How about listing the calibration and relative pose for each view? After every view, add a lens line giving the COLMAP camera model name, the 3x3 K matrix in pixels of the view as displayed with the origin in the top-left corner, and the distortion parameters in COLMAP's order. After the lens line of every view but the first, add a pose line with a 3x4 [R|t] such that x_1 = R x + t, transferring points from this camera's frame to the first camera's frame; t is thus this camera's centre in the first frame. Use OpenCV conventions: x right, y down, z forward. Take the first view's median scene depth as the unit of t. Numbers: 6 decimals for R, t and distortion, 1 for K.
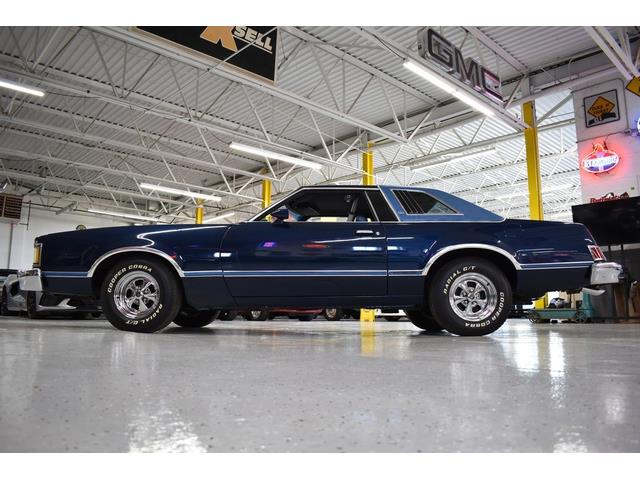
lens RADIAL K [[498.6, 0, 320.0], [0, 498.6, 240.0], [0, 0, 1]] dist [-0.081732, 0.003937]
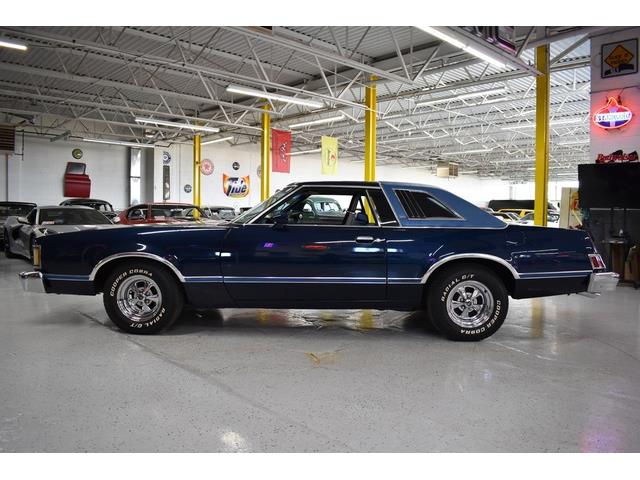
lens RADIAL K [[498.6, 0, 320.0], [0, 498.6, 240.0], [0, 0, 1]] dist [-0.081732, 0.003937]
pose [[0.999986, 0.005121, -0.001005, 0.000730], [-0.004827, 0.980801, 0.194953, -0.108199], [0.001984, -0.194945, 0.980812, 0.014404]]
